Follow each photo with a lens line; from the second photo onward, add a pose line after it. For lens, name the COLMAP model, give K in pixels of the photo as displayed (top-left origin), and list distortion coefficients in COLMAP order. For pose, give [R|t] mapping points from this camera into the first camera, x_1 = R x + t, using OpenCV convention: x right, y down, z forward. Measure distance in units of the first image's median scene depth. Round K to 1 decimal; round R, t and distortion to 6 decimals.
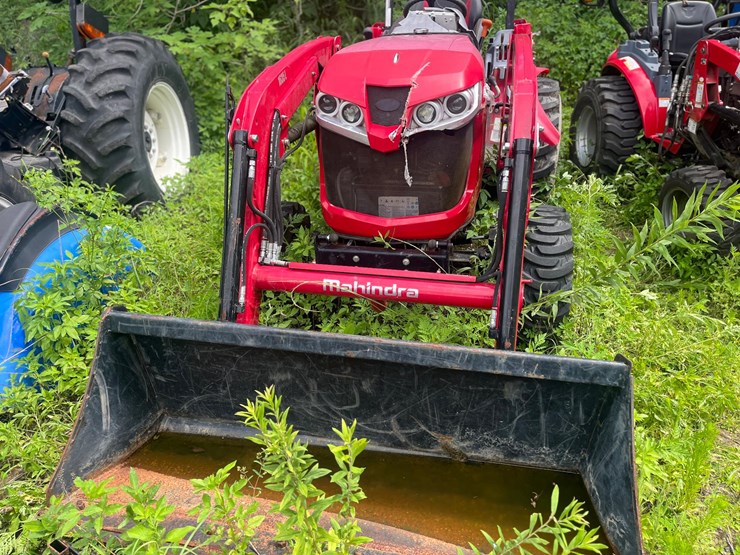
lens RADIAL K [[562.8, 0, 363.3], [0, 562.8, 277.5], [0, 0, 1]] dist [0.055031, -0.054321]
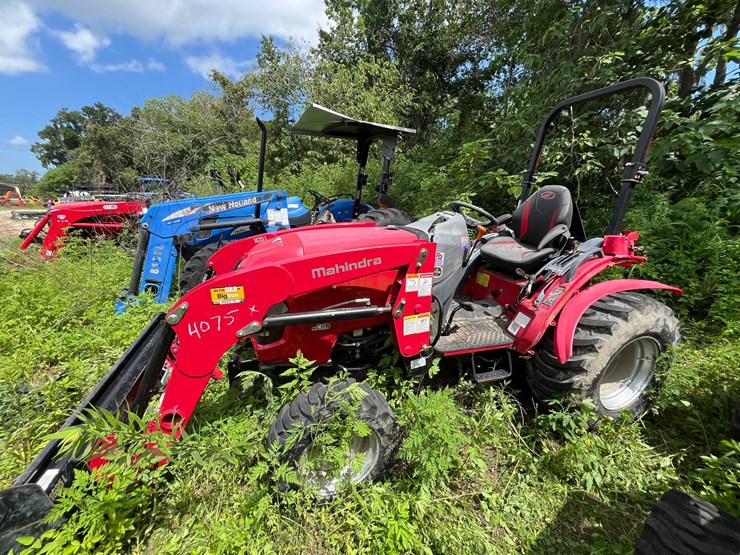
lens RADIAL K [[298.9, 0, 369.0], [0, 298.9, 276.8], [0, 0, 1]] dist [-0.002759, -0.000085]
pose [[0.514349, 0.273347, -0.812851, 0.645138], [-0.396457, 0.916266, 0.057257, -0.321439], [0.760439, 0.292810, 0.579650, 0.540311]]
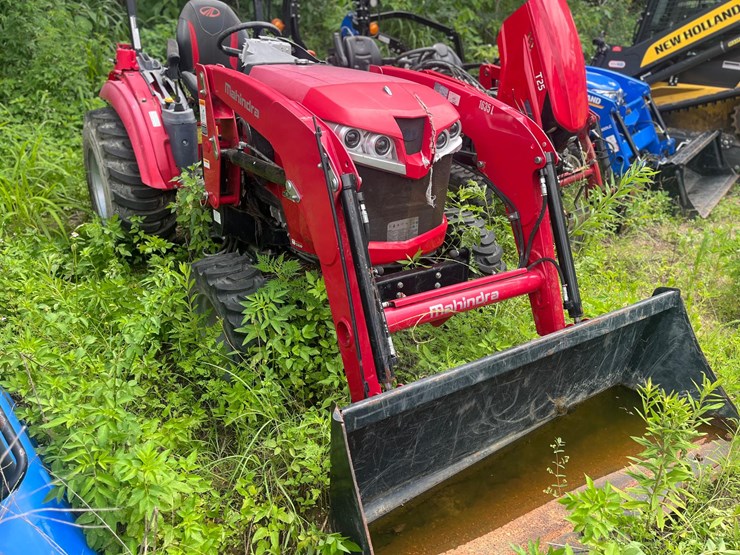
lens RADIAL K [[562.8, 0, 371.0], [0, 562.8, 276.9], [0, 0, 1]] dist [0.055031, -0.054321]
pose [[0.689170, -0.242671, 0.682756, -0.553910], [0.262036, 0.961949, 0.077406, -0.105091], [-0.675560, 0.125561, 0.726535, 0.219729]]
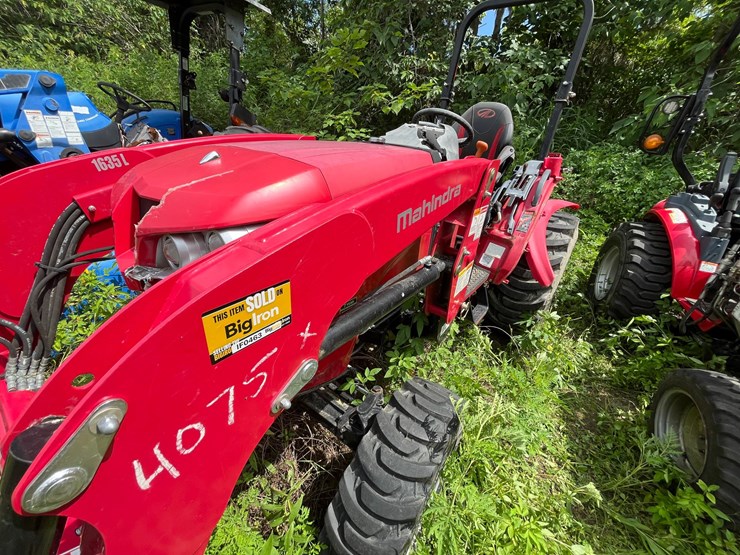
lens RADIAL K [[298.9, 0, 369.0], [0, 298.9, 277.5], [0, 0, 1]] dist [-0.002759, -0.000085]
pose [[0.903327, 0.273032, -0.330840, 0.283918], [-0.273619, 0.960748, 0.045785, -0.230449], [0.330355, 0.049165, 0.942576, 0.530614]]
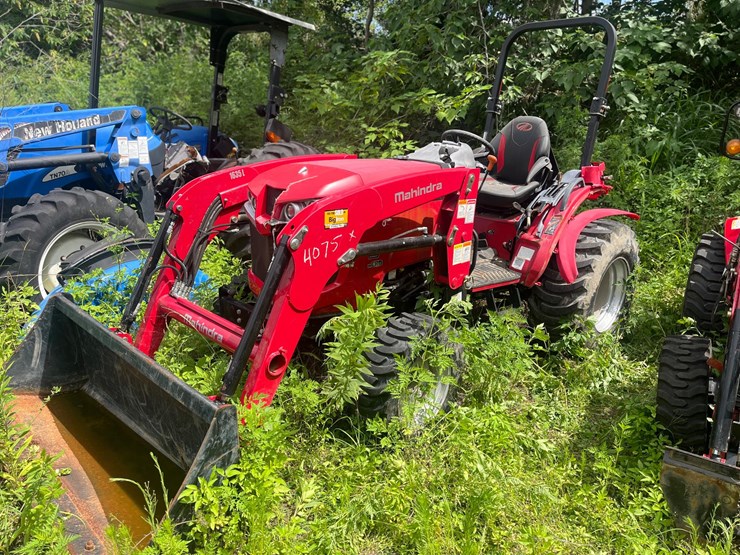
lens RADIAL K [[562.8, 0, 372.5], [0, 562.8, 280.3], [0, 0, 1]] dist [0.055031, -0.054321]
pose [[0.844191, 0.208186, -0.493964, 0.644237], [-0.296416, 0.949094, -0.106573, -0.040938], [0.446631, 0.236387, 0.862926, 0.008142]]
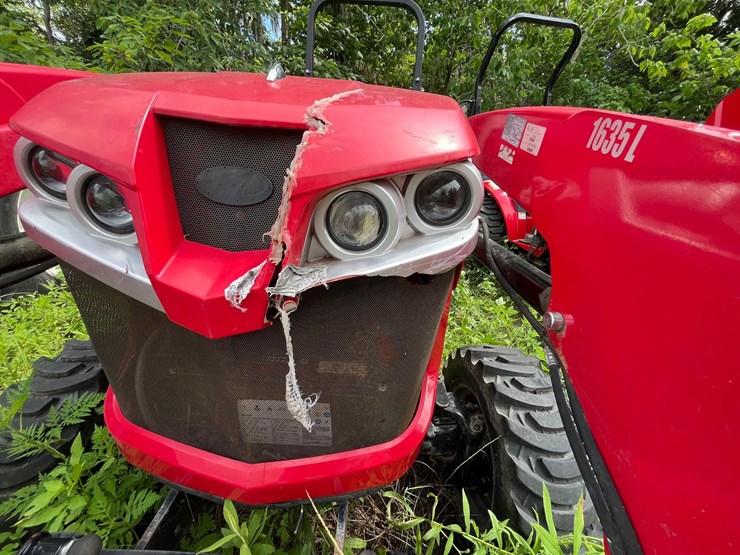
lens RADIAL K [[298.9, 0, 369.2], [0, 298.9, 275.7], [0, 0, 1]] dist [-0.002759, -0.000085]
pose [[0.976518, 0.015779, 0.214859, 0.057260], [-0.001571, 0.997809, -0.066138, -0.171044], [-0.215431, 0.064248, 0.974403, 0.578033]]
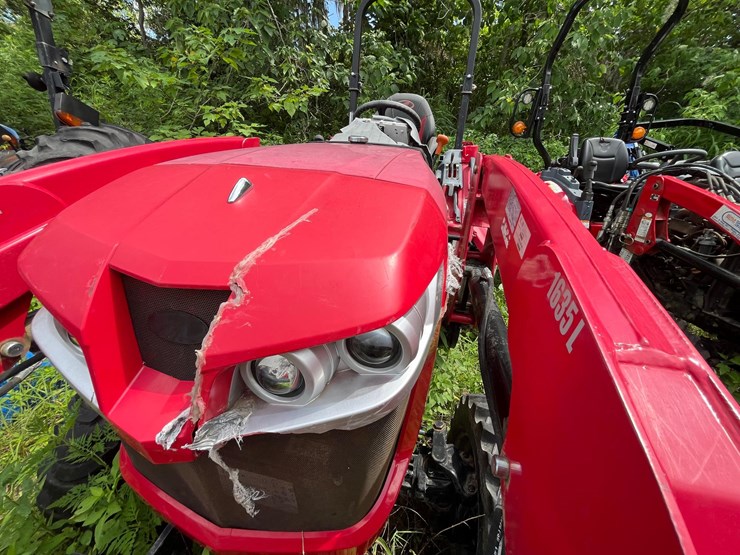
lens RADIAL K [[298.9, 0, 368.9], [0, 298.9, 276.4], [0, 0, 1]] dist [-0.002759, -0.000085]
pose [[0.997213, 0.064776, 0.037028, 0.105670], [-0.064889, 0.997891, 0.001841, -0.240662], [-0.036831, -0.004239, 0.999313, 0.569451]]
